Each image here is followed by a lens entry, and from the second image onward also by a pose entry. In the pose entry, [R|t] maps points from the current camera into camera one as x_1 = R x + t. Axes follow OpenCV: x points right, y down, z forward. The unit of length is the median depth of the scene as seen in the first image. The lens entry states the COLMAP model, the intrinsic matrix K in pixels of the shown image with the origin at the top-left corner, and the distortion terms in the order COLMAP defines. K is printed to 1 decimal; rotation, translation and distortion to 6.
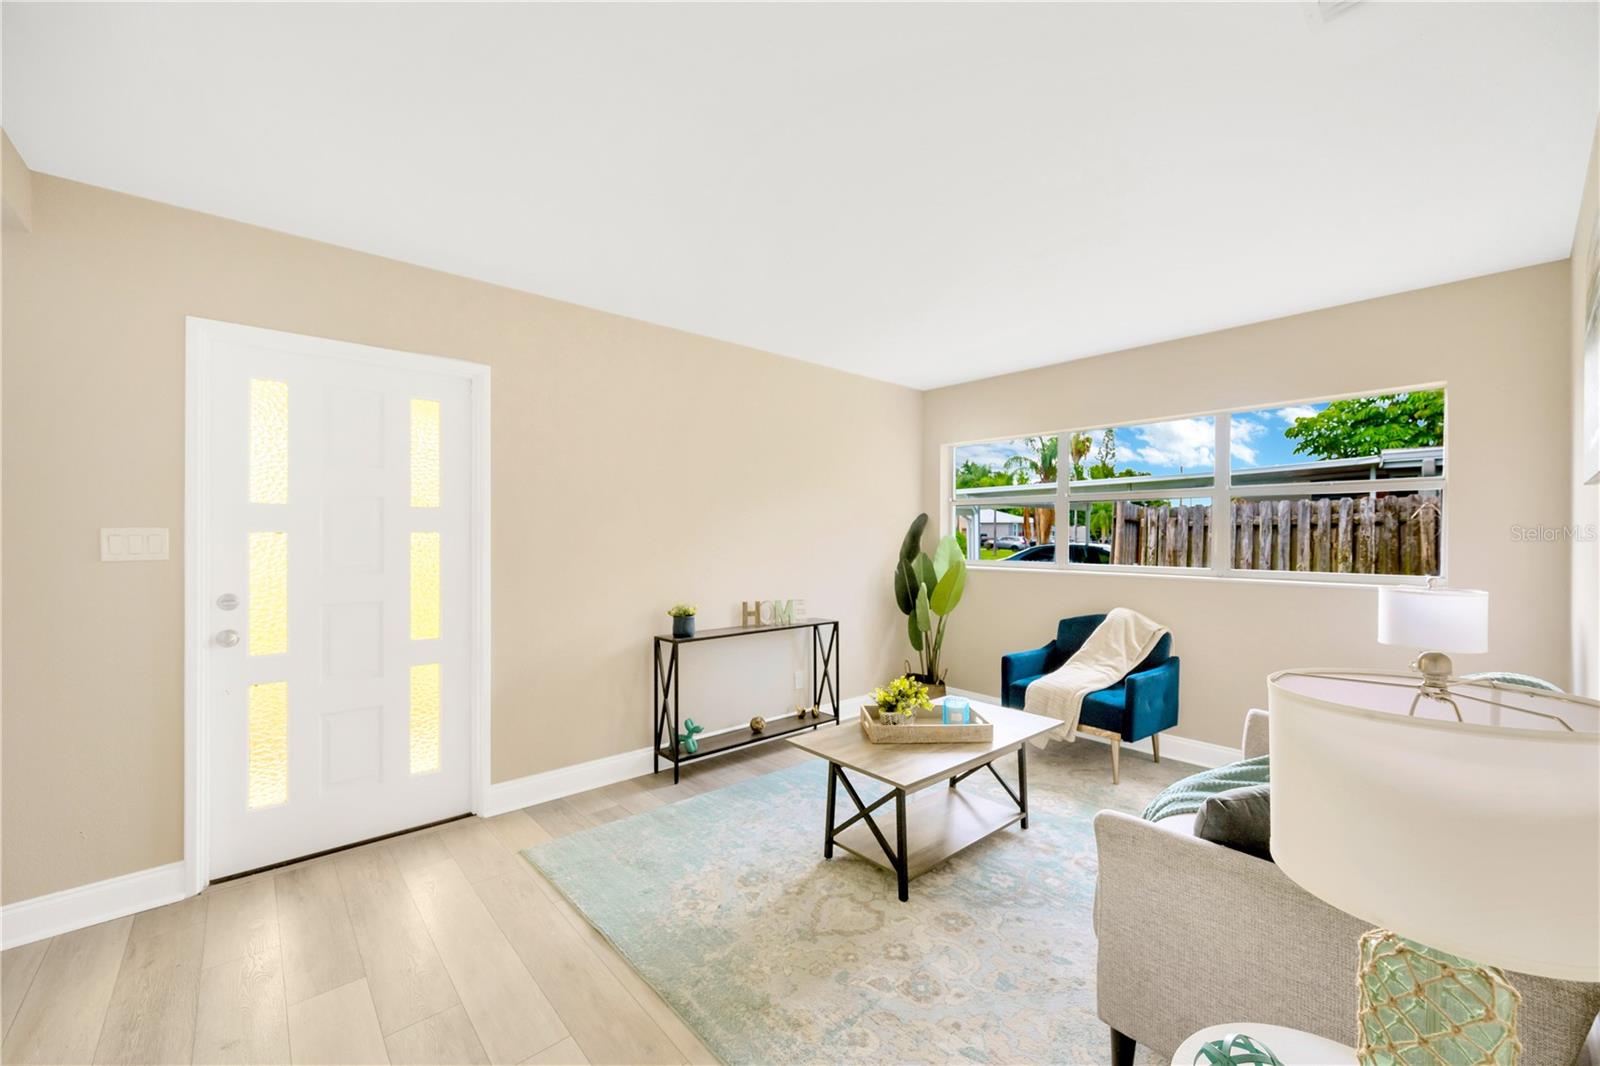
lens RADIAL K [[627.2, 0, 818.8], [0, 627.2, 537.1], [0, 0, 1]] dist [-0.001322, -0.000230]
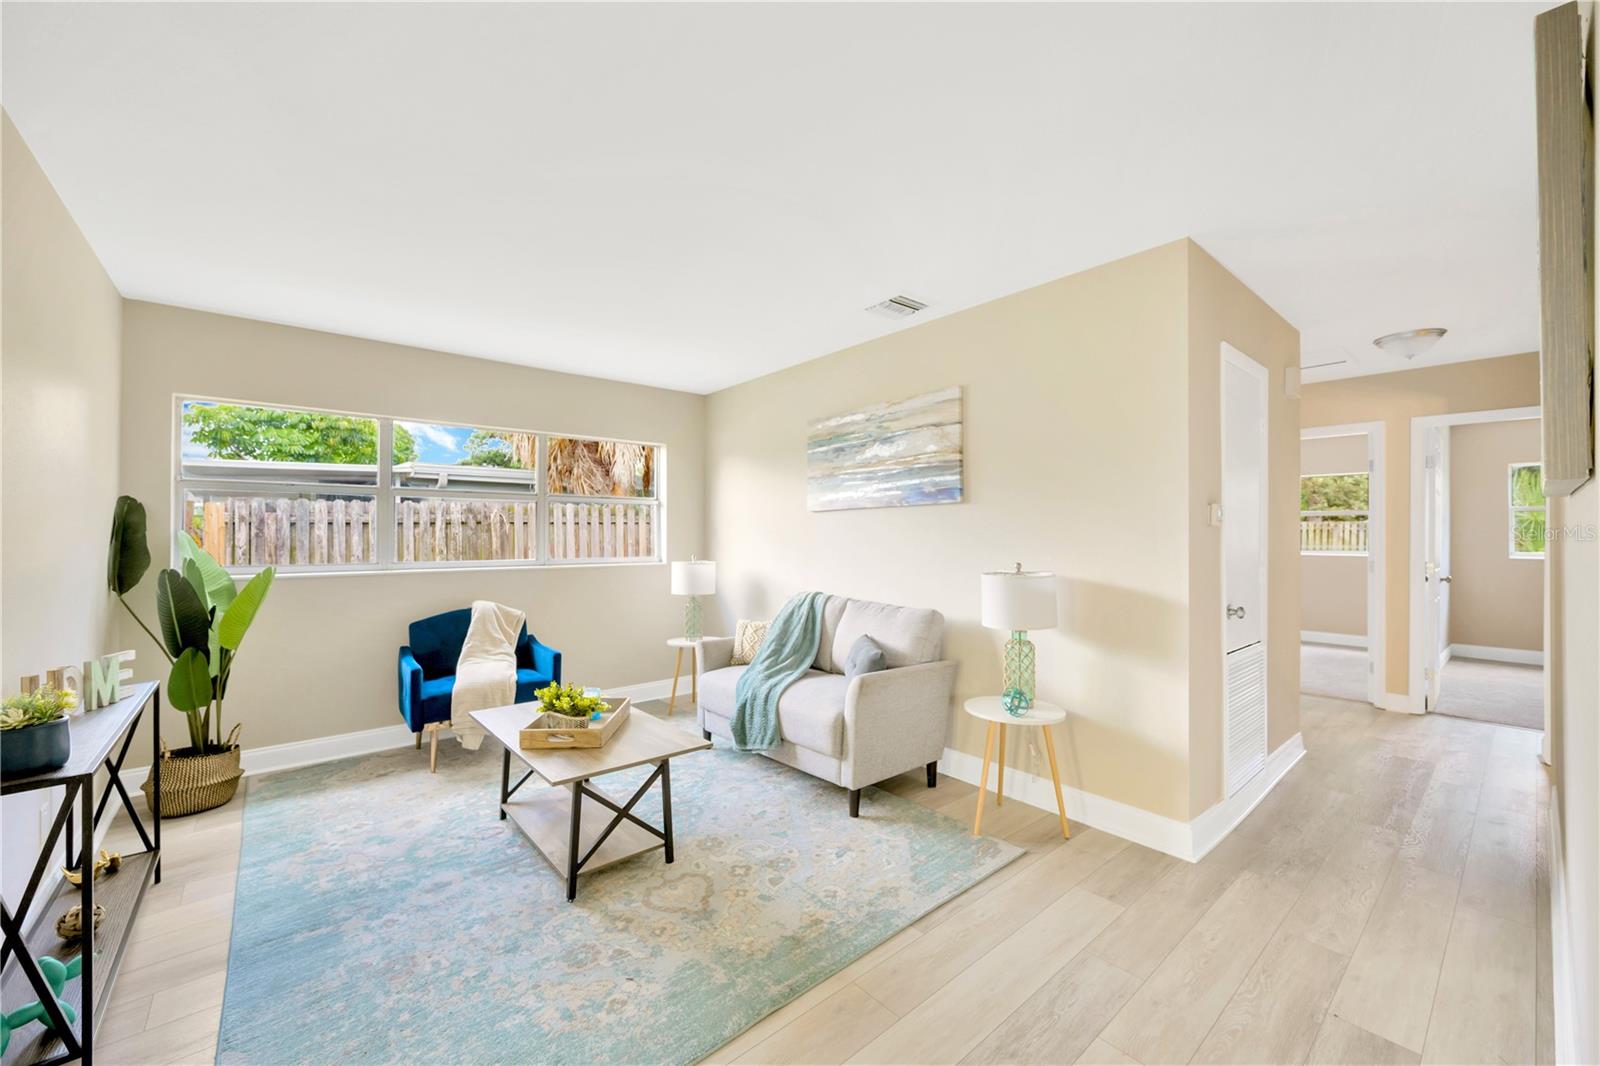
lens RADIAL K [[620.7, 0, 800.0], [0, 620.7, 533.0], [0, 0, 1]] dist [0.000673, -0.000111]
pose [[0.043571, -0.000800, 0.999050, -0.737982], [0.003894, 0.999992, 0.000631, 0.000626], [-0.999043, 0.003863, 0.043574, 0.563803]]
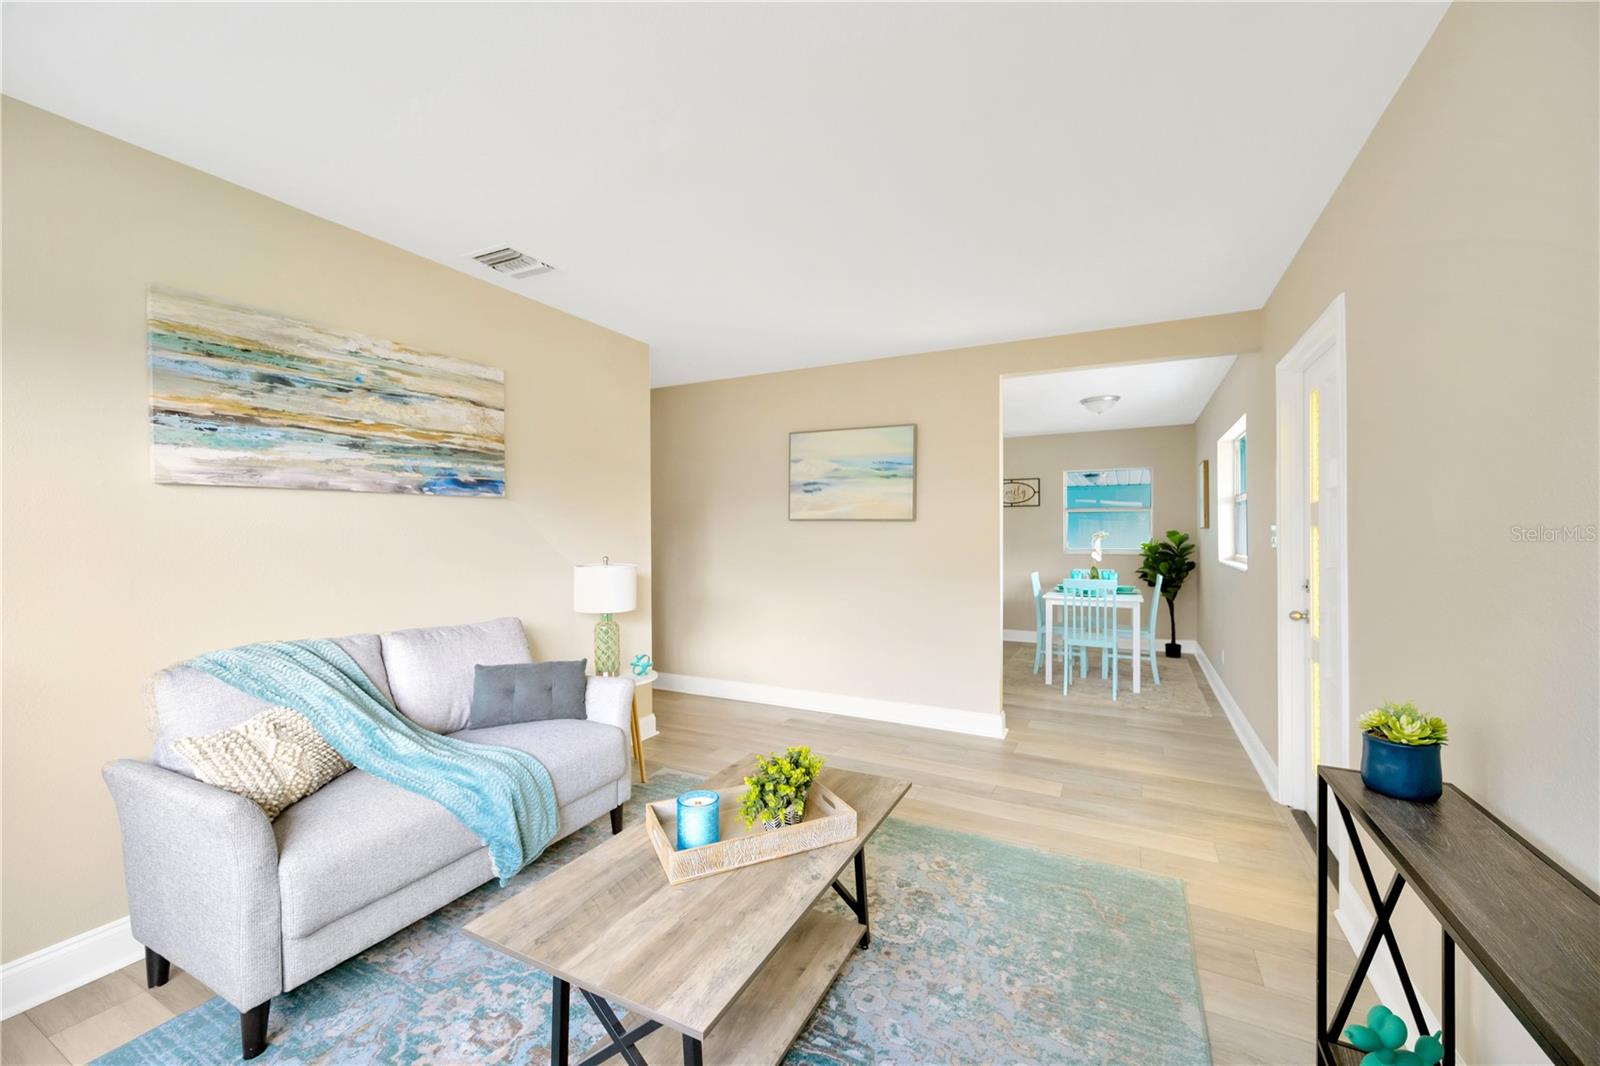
lens RADIAL K [[629.4, 0, 803.7], [0, 629.4, 534.1], [0, 0, 1]] dist [0.000856, 0.000023]
pose [[-0.941007, -0.001493, -0.338383, 0.308141], [-0.003136, 0.999986, 0.004308, 0.001931], [0.338372, 0.005115, -0.940999, 1.499392]]
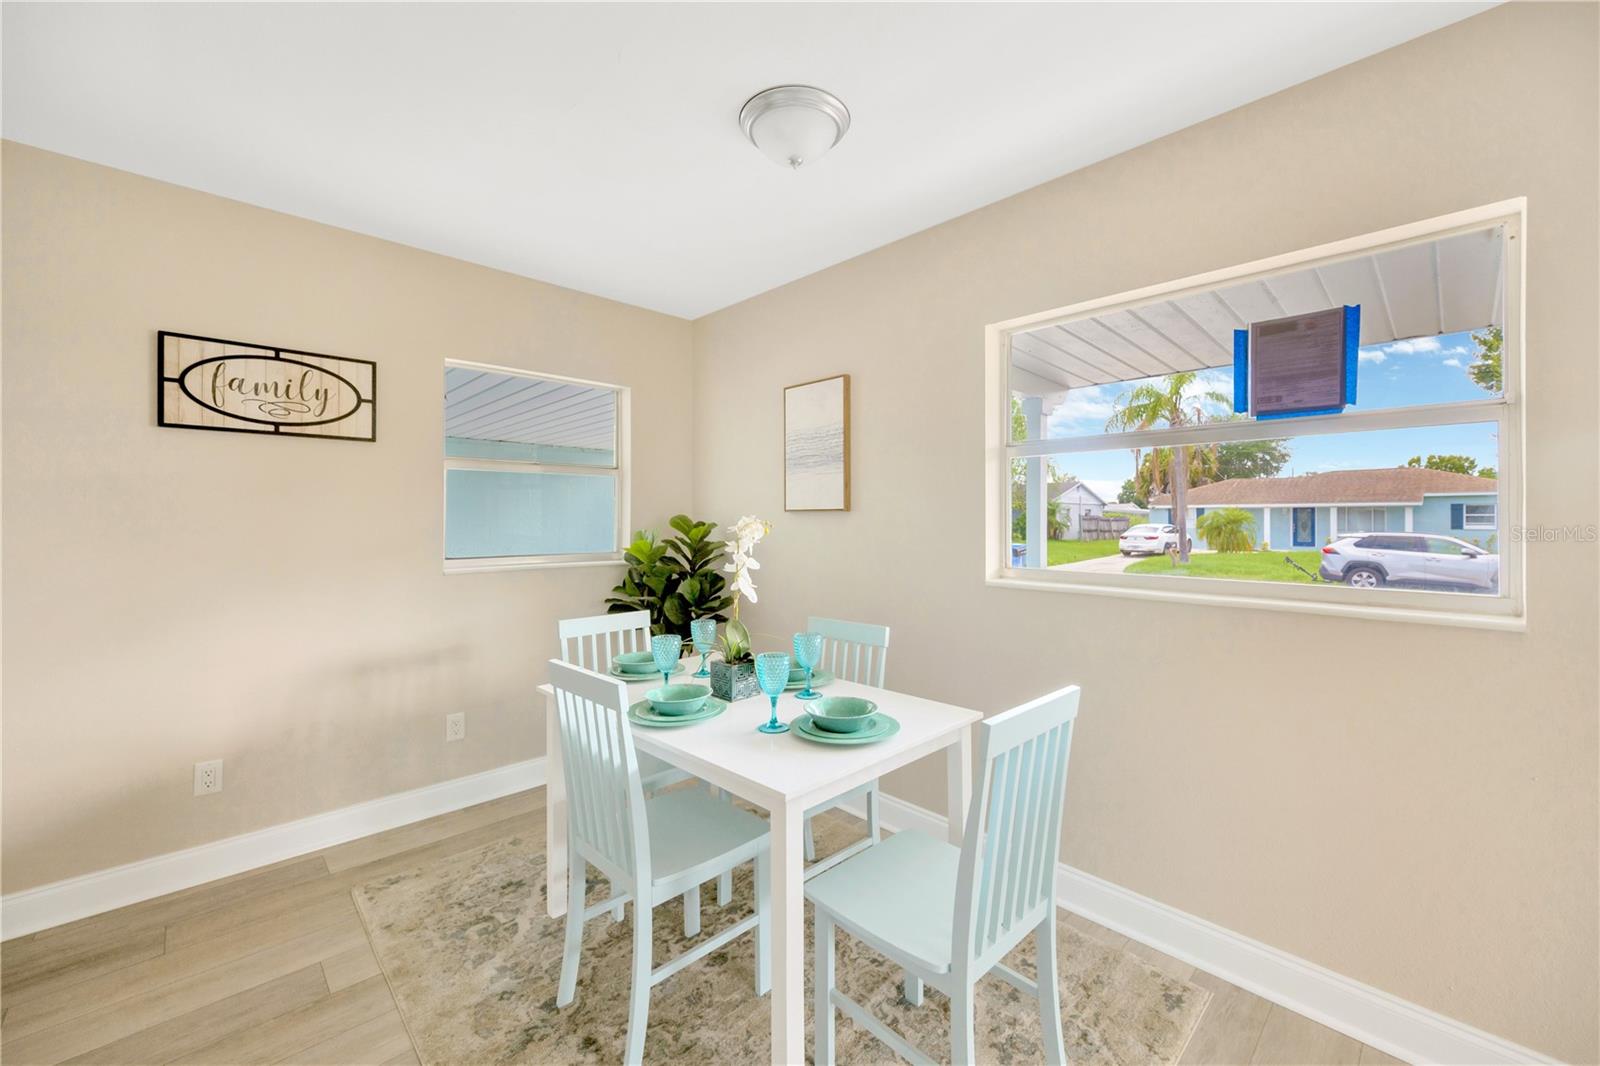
lens RADIAL K [[640.1, 0, 808.3], [0, 640.1, 514.9], [0, 0, 1]] dist [-0.000582, -0.000320]
pose [[0.029769, -0.008844, -0.999518, -0.531090], [-0.006391, 0.999939, -0.009038, 0.004154], [0.999536, 0.006657, 0.029710, 0.005346]]
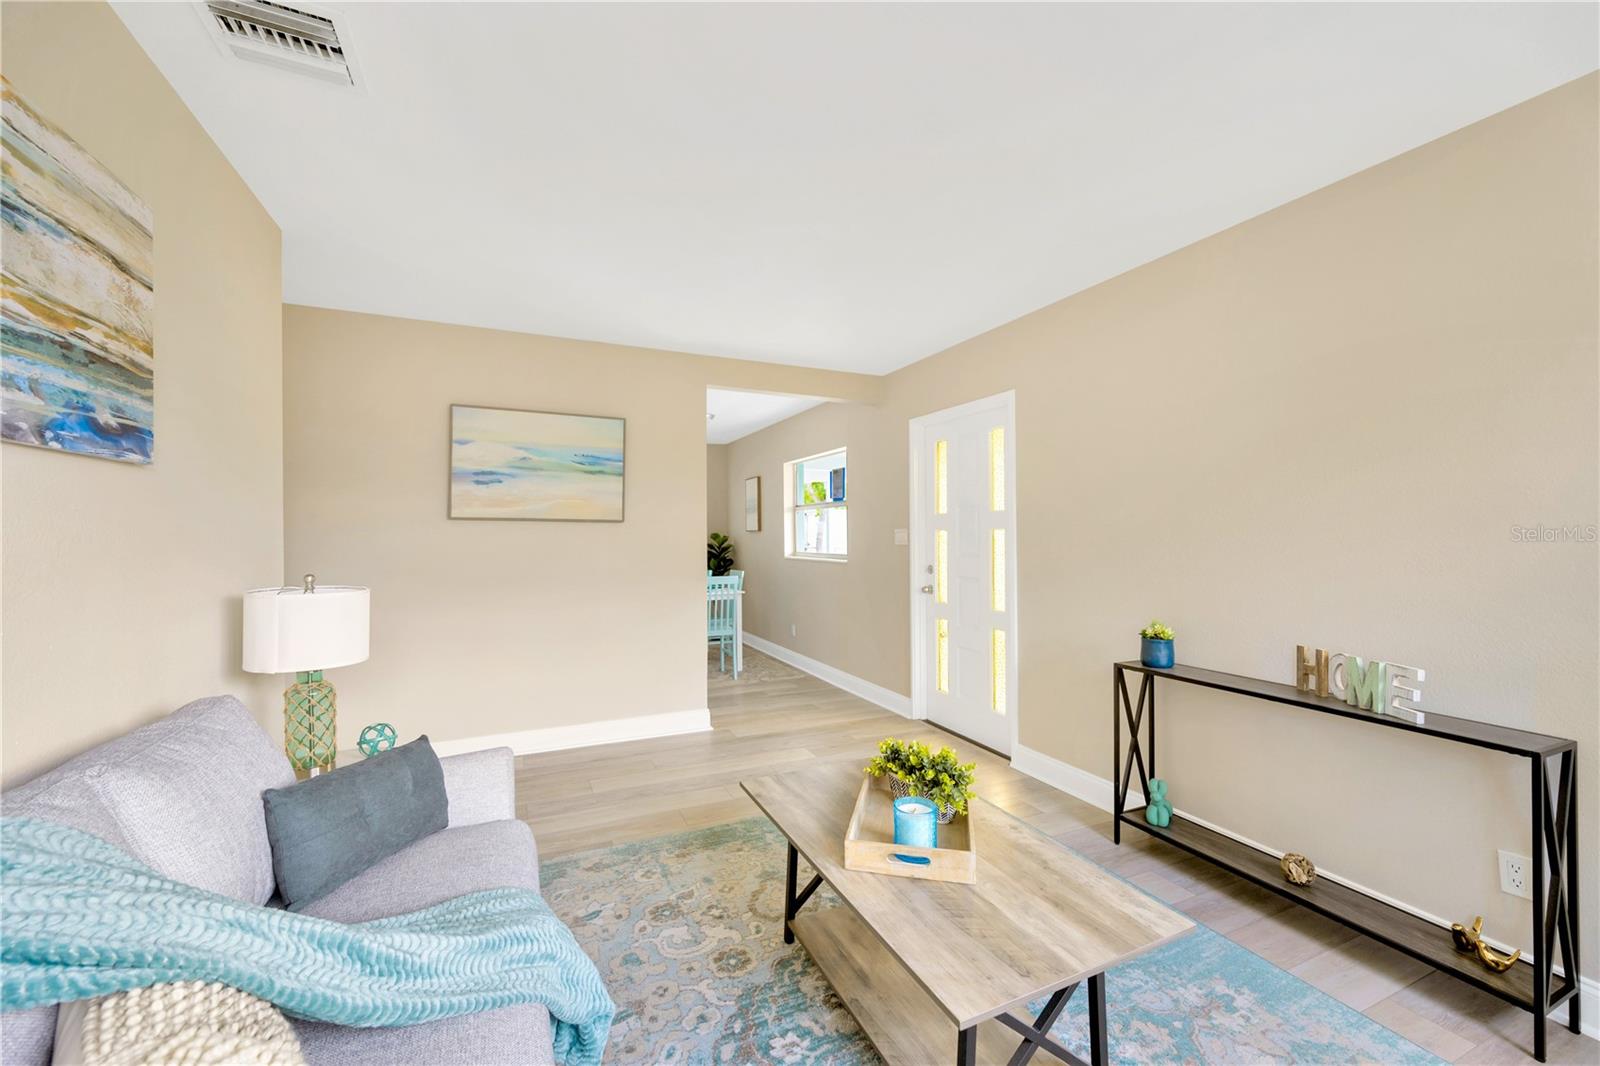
lens RADIAL K [[640.3, 0, 804.4], [0, 640.3, 534.0], [0, 0, 1]] dist [0.000151, 0.000164]
pose [[-0.307808, -0.003039, -0.951444, 0.773159], [-0.001789, 0.999995, -0.002615, 0.005446], [0.951447, 0.000897, -0.307812, 1.014305]]
